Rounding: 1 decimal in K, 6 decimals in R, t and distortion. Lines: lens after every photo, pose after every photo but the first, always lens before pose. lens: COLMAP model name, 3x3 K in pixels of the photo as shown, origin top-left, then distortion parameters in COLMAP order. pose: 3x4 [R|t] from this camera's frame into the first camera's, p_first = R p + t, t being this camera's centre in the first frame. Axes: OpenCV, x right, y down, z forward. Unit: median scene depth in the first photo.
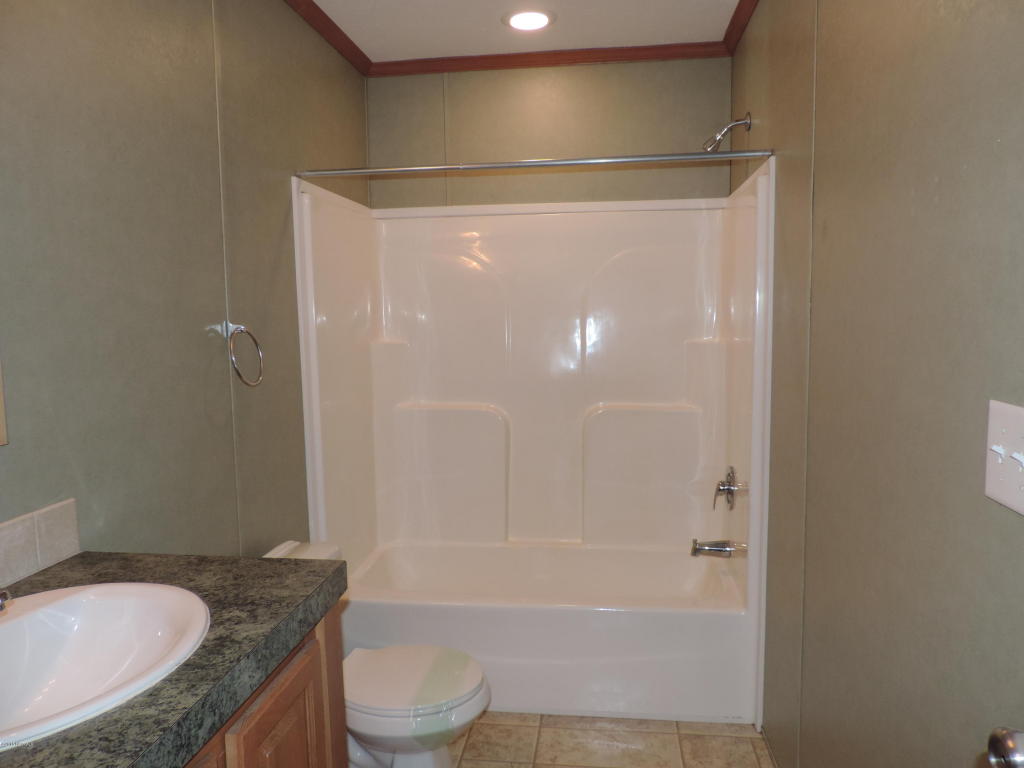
lens RADIAL K [[730.5, 0, 512.0], [0, 730.5, 384.0], [0, 0, 1]] dist [-0.015097, -0.003452]
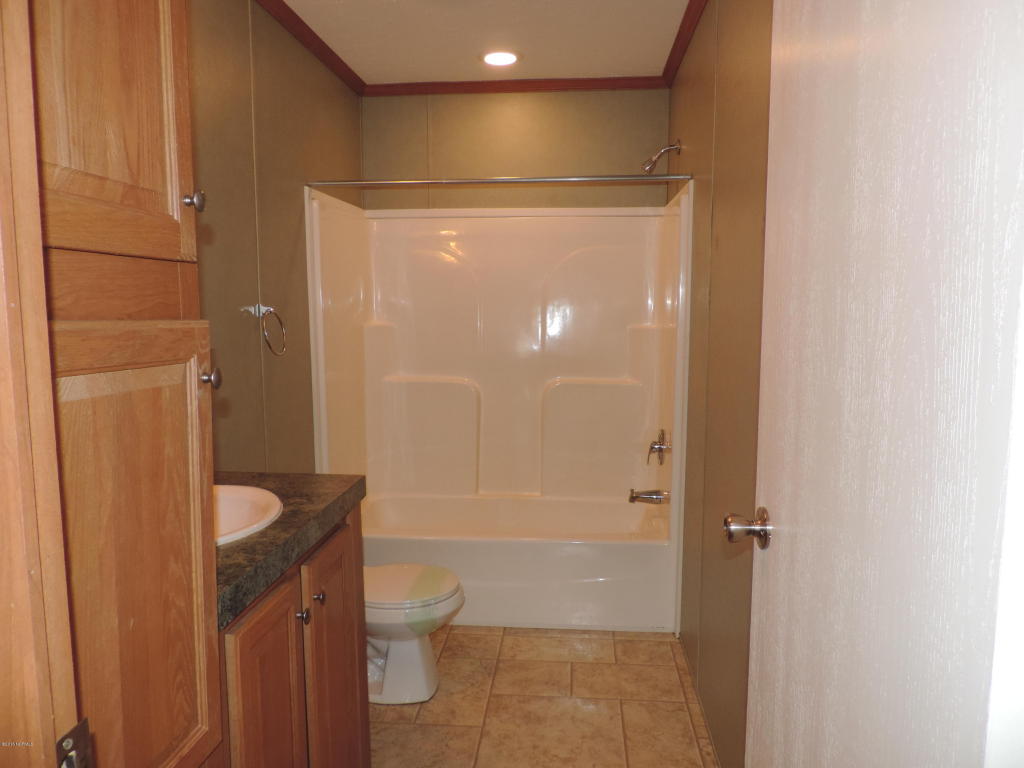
lens RADIAL K [[730.5, 0, 512.0], [0, 730.5, 384.0], [0, 0, 1]] dist [-0.015097, -0.003452]
pose [[0.999089, 0.009971, 0.041504, -0.002115], [-0.010684, 0.999799, 0.016988, 0.019958], [-0.041326, -0.017416, 0.998994, -0.217458]]
